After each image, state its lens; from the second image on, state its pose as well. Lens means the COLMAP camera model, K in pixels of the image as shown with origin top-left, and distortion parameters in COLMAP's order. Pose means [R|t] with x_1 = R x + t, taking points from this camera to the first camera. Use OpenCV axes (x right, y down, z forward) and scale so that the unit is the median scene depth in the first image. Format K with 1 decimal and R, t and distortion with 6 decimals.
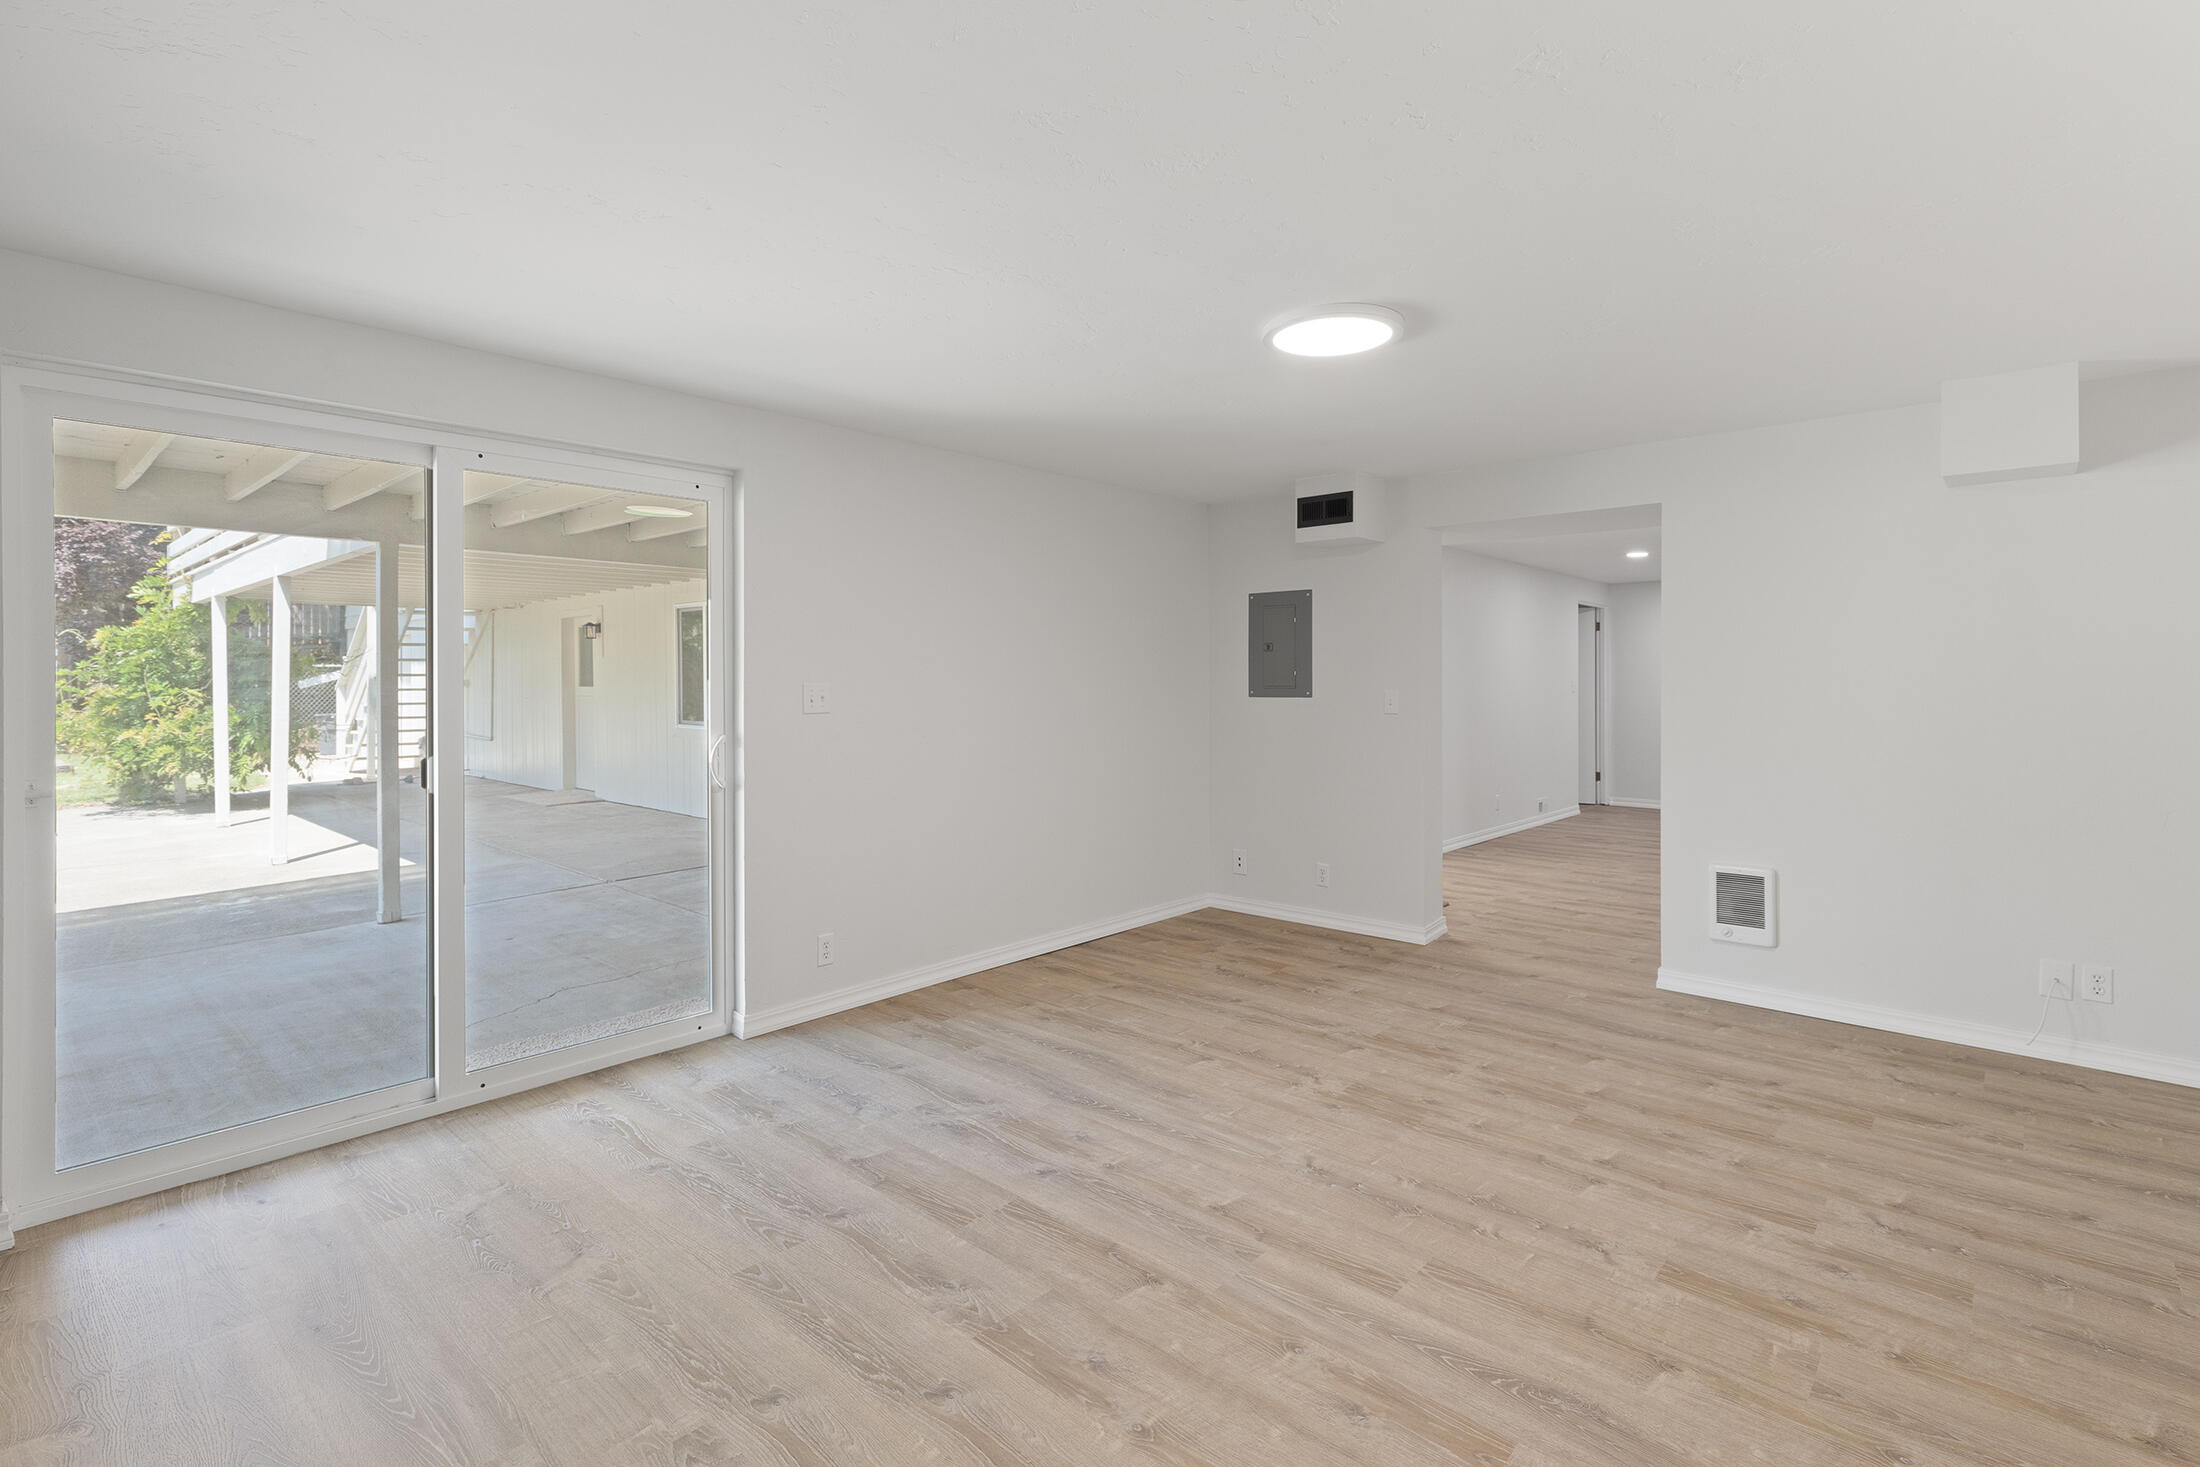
lens RADIAL K [[1024.0, 0, 1161.3], [0, 1024.0, 675.4], [0, 0, 1]] dist [0.007697, 0.000894]
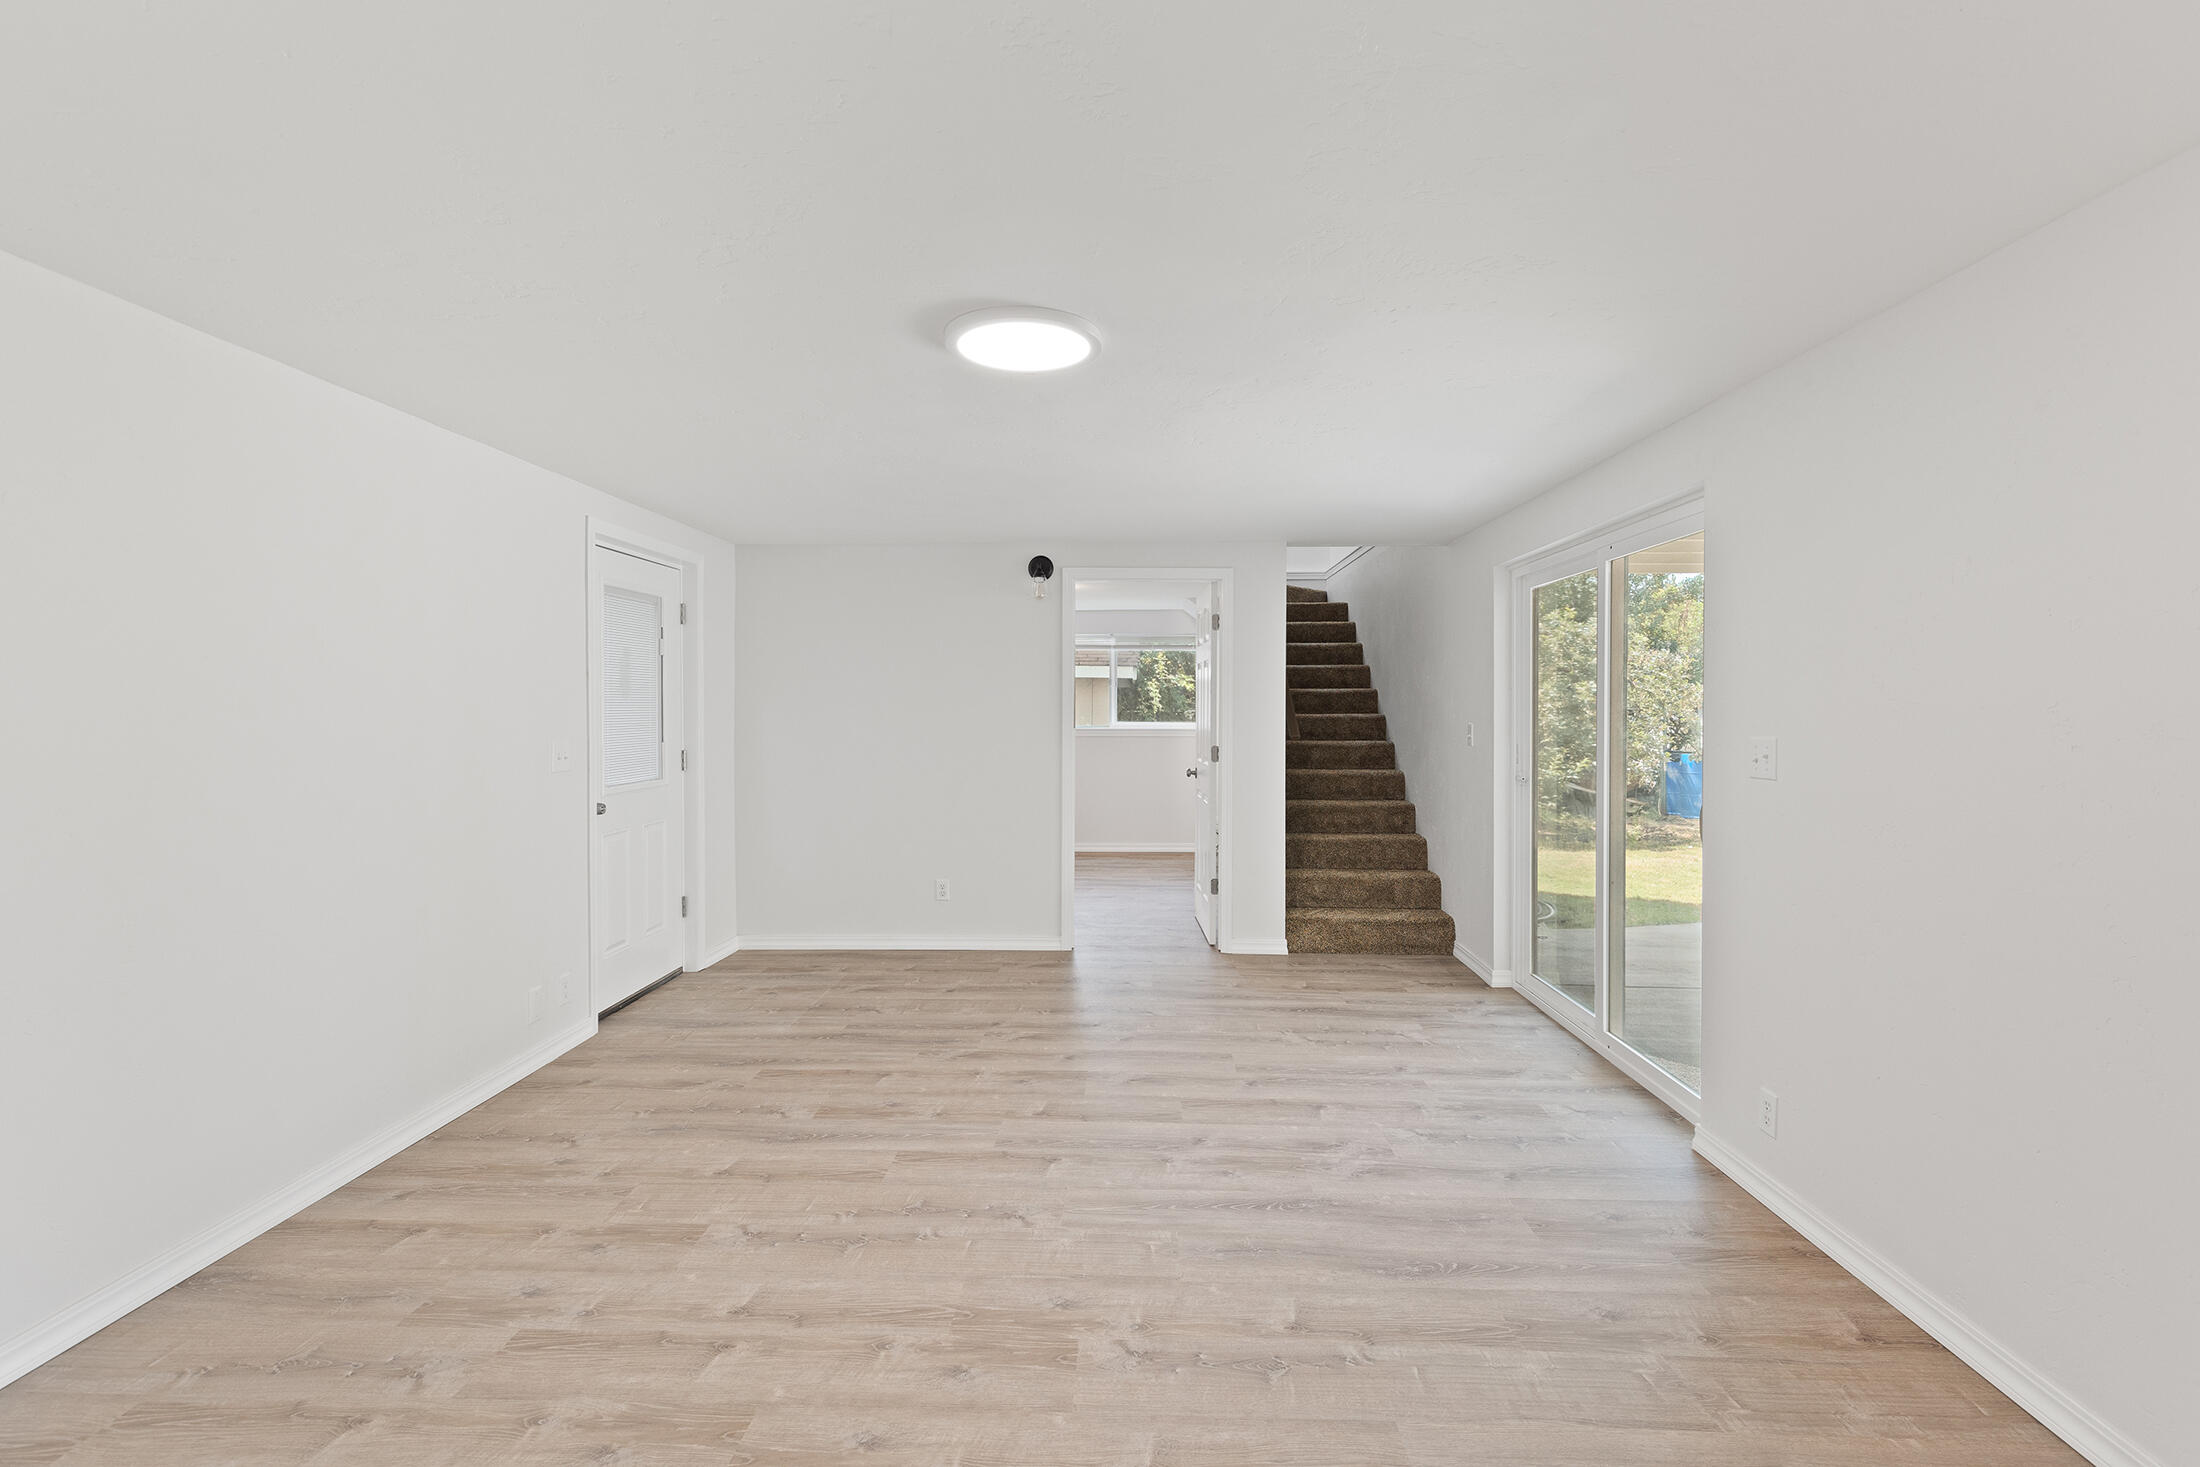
lens RADIAL K [[1024.0, 0, 1113.3], [0, 1024.0, 728.1], [0, 0, 1]] dist [0.007697, 0.000894]
pose [[-0.795622, 0.015035, -0.605606, 0.677434], [0.003693, 0.999794, 0.019969, -0.029693], [0.605782, 0.013651, -0.795514, 1.845480]]
